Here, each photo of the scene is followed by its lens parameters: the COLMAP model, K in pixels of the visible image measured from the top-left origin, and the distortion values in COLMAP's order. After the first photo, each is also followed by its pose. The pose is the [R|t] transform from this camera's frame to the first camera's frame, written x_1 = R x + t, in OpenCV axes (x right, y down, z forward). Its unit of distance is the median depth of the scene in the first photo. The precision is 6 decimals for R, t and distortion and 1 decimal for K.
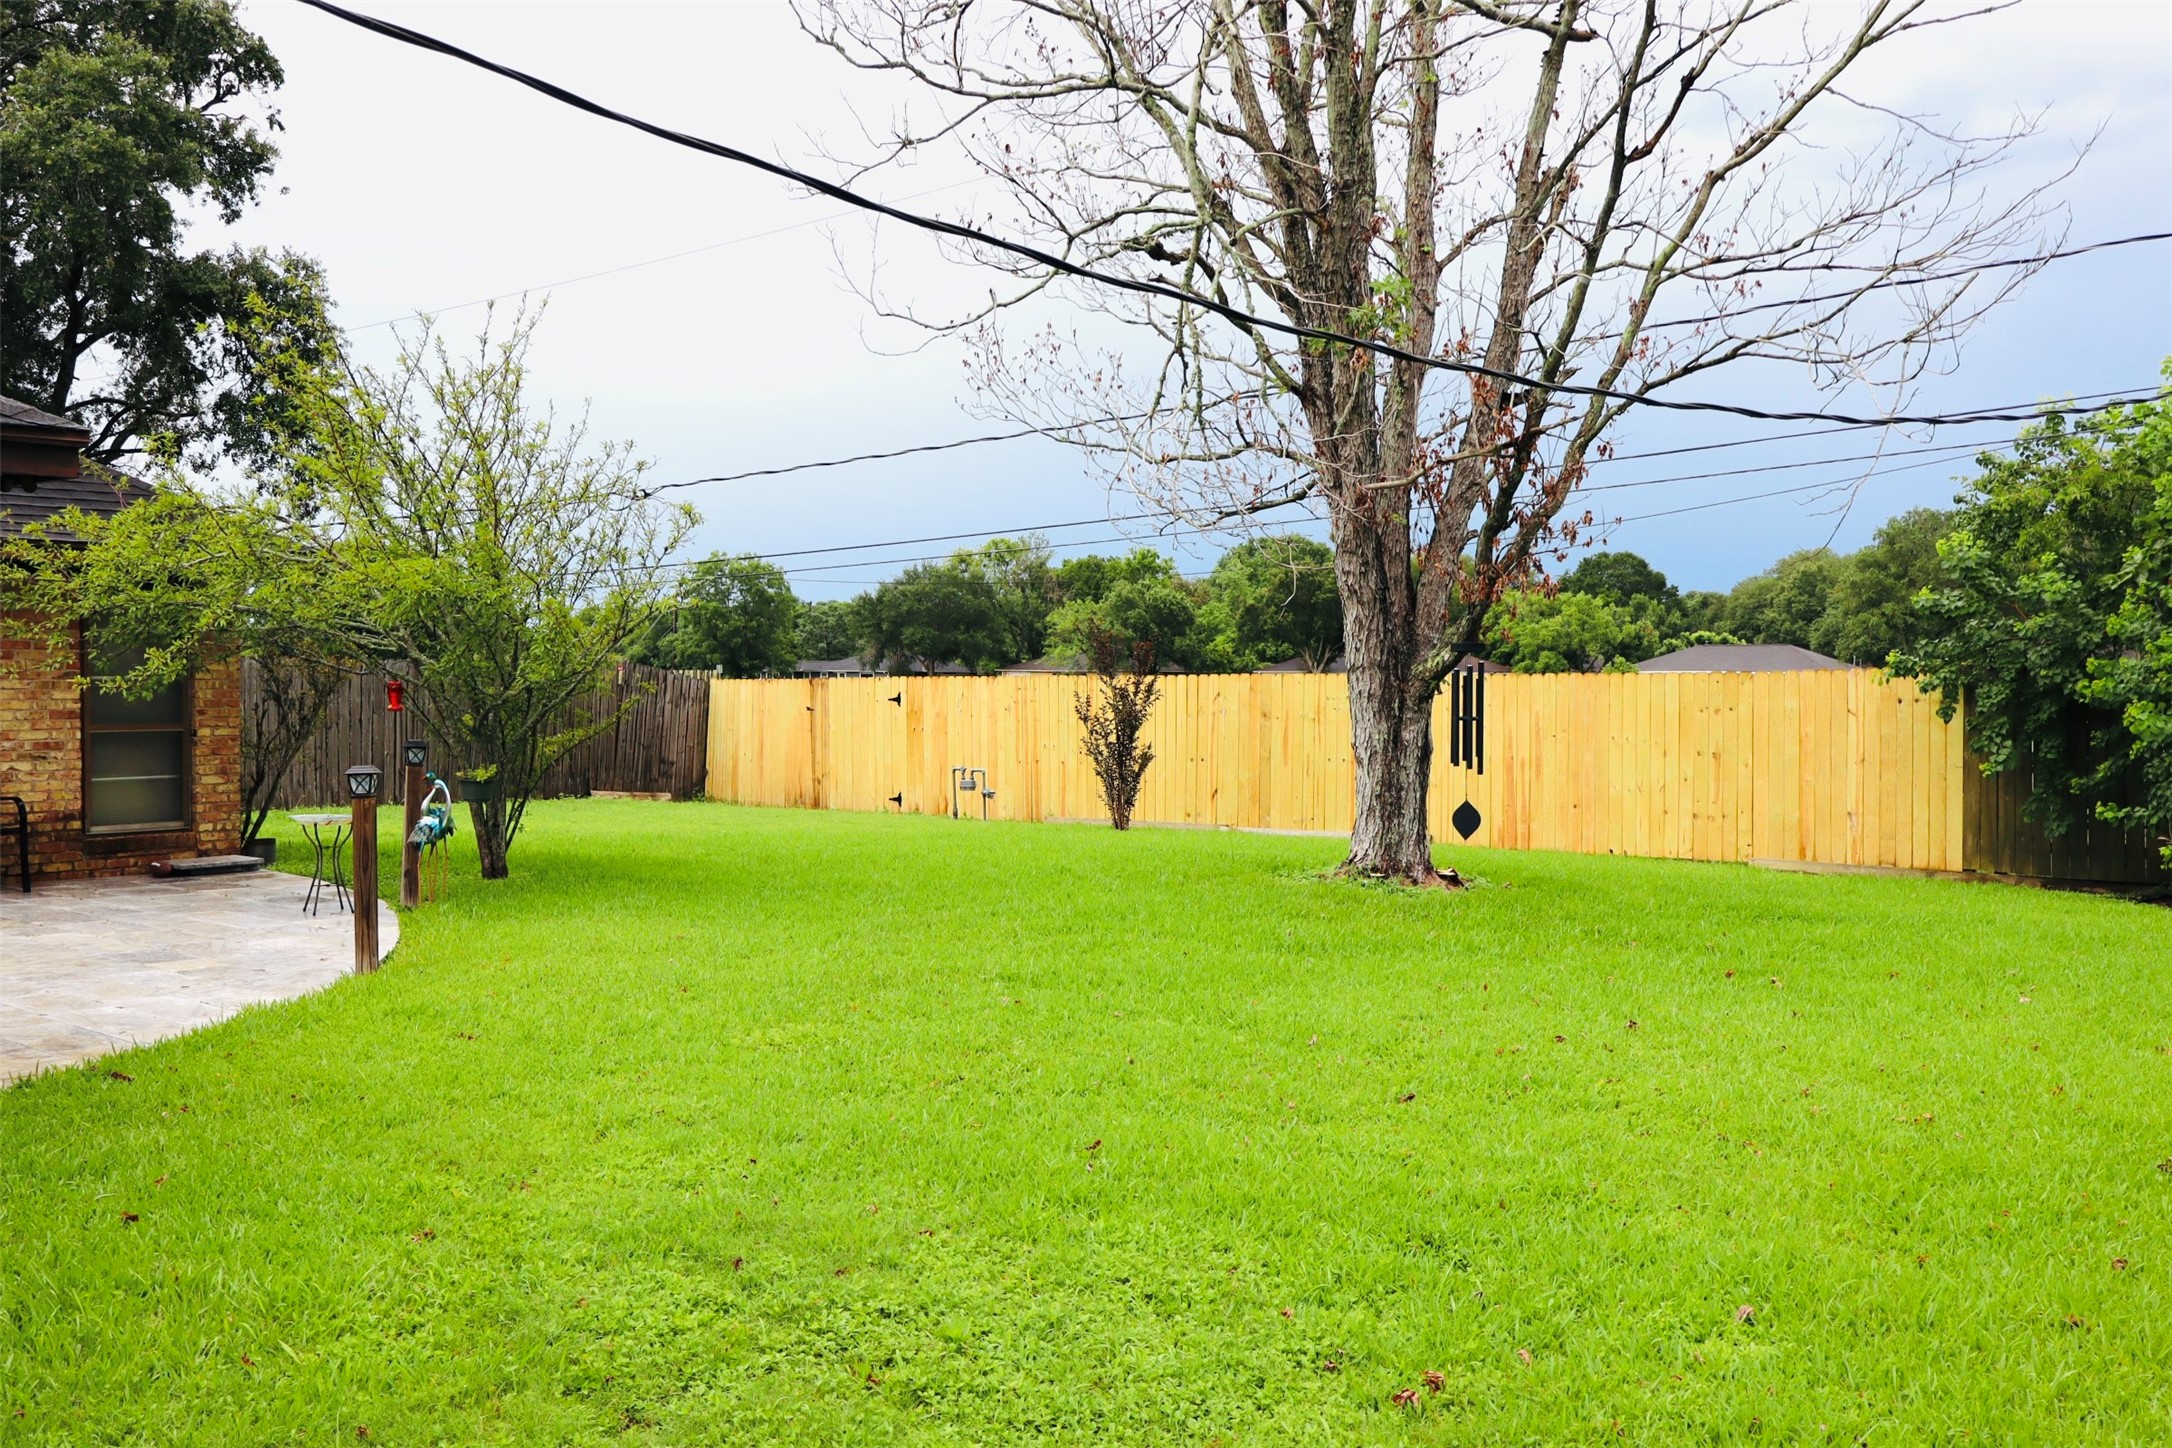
lens RADIAL K [[2027.1, 0, 1086.0], [0, 2027.1, 724.0], [0, 0, 1]] dist [0.046976, 0.002443]
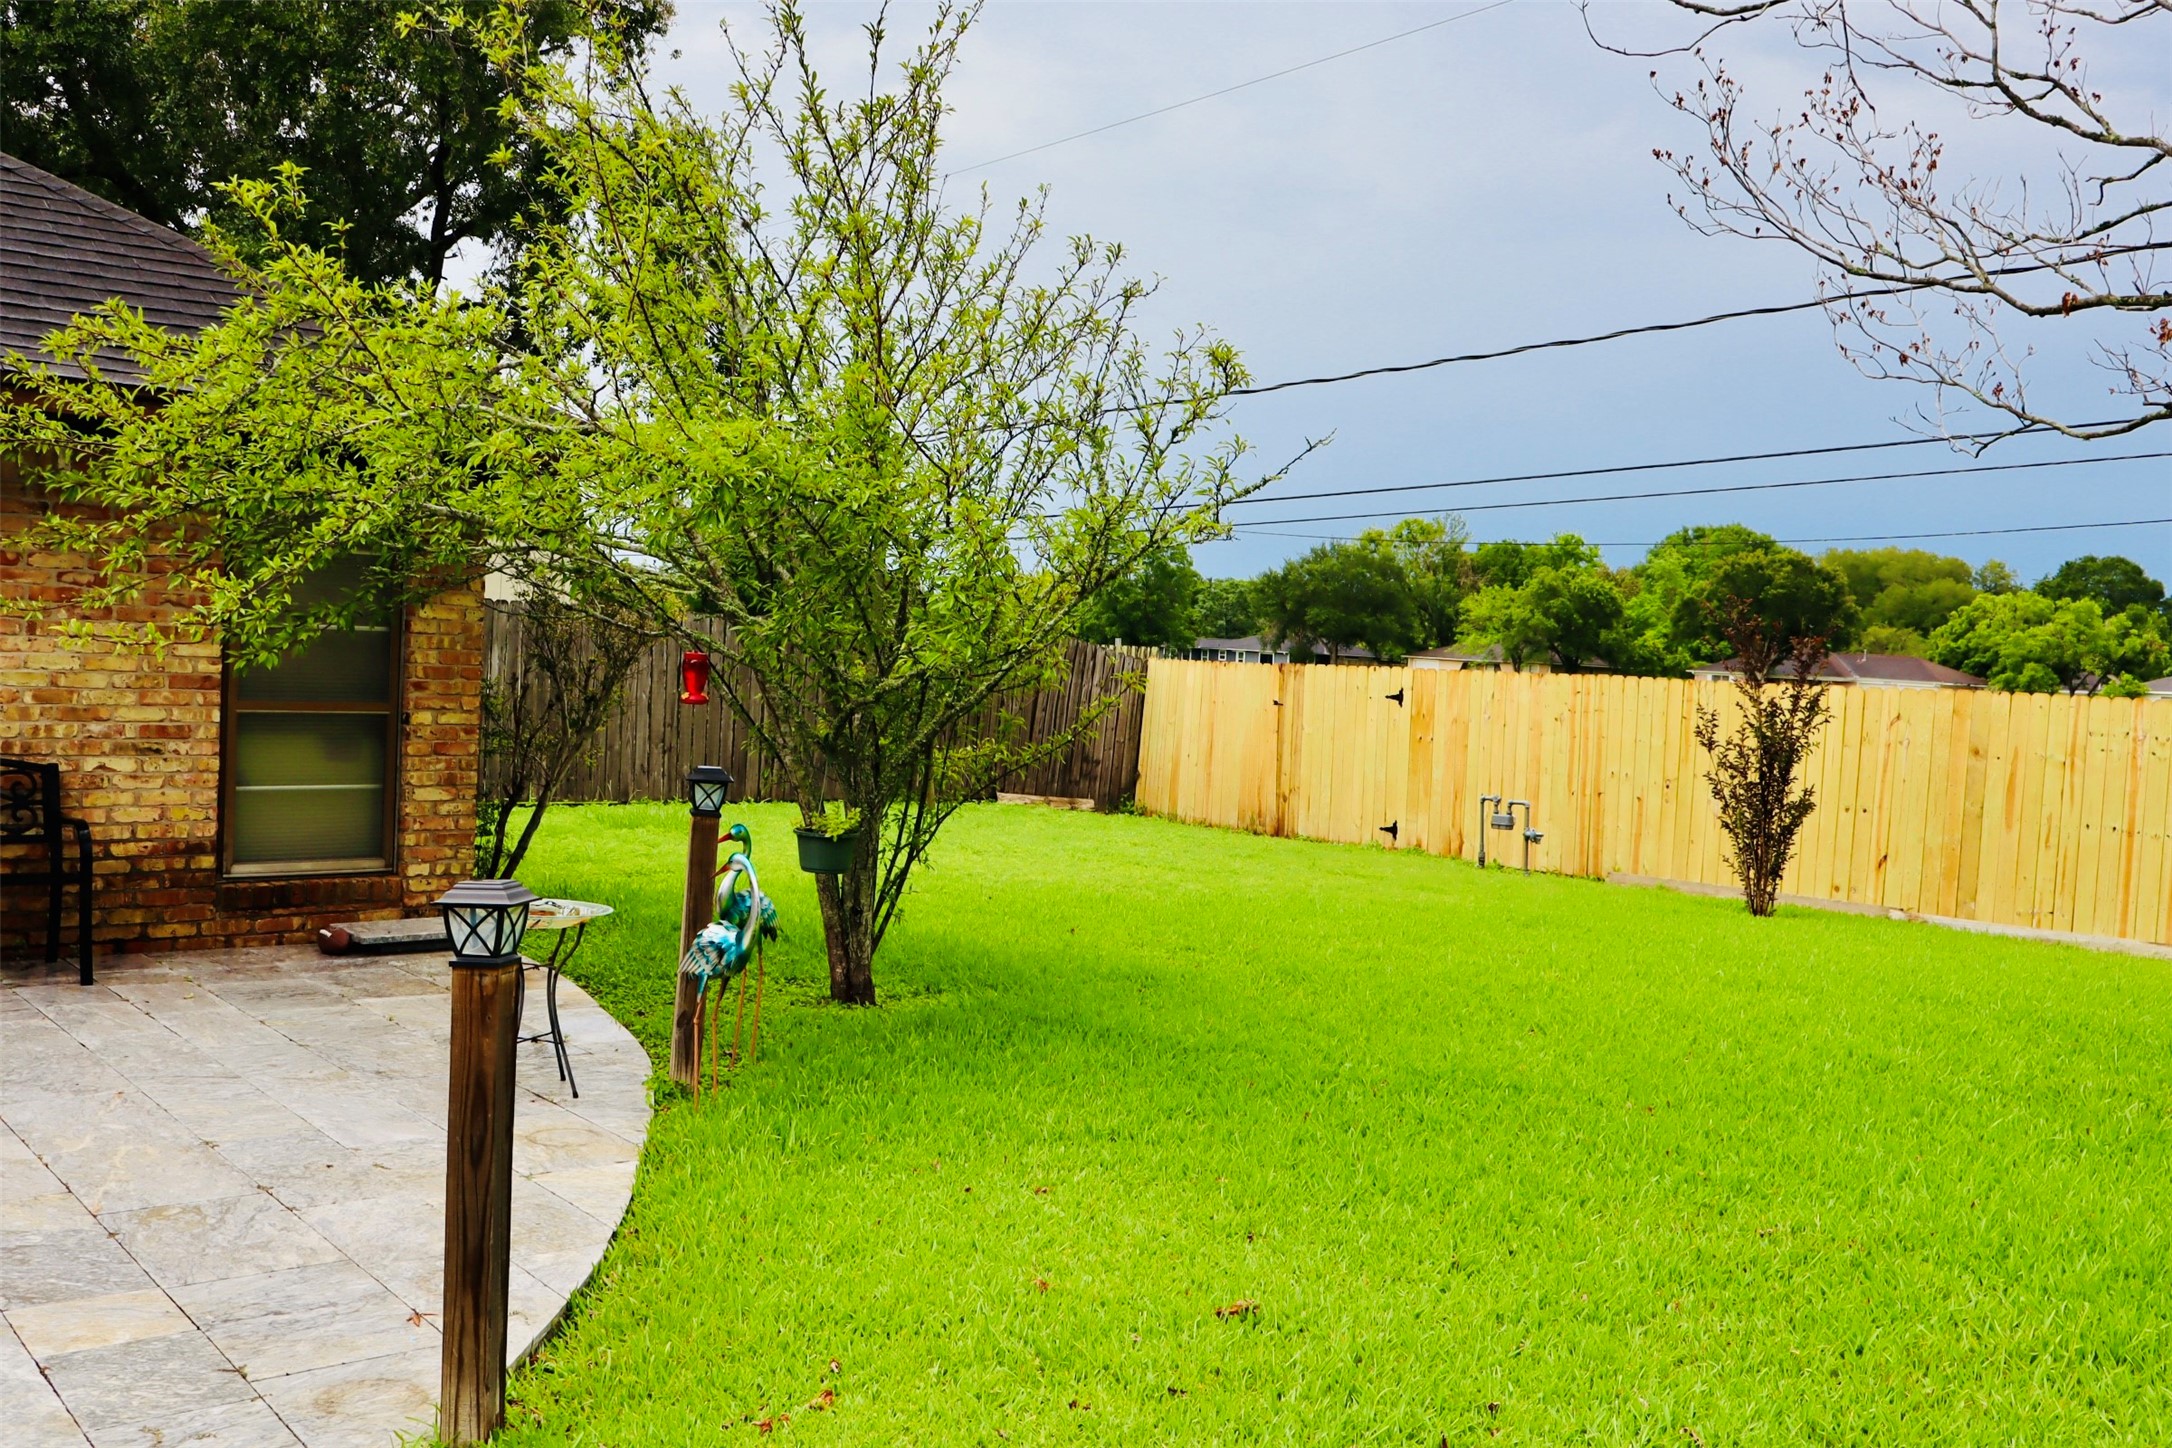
lens RADIAL K [[1965.8, 0, 1086.0], [0, 1965.8, 724.0], [0, 0, 1]] dist [0.013019, 0.013508]
pose [[0.981240, 0.051593, -0.185761, -0.083724], [-0.049533, 0.998649, 0.015712, -0.009478], [0.186320, -0.006216, 0.982469, 0.310218]]
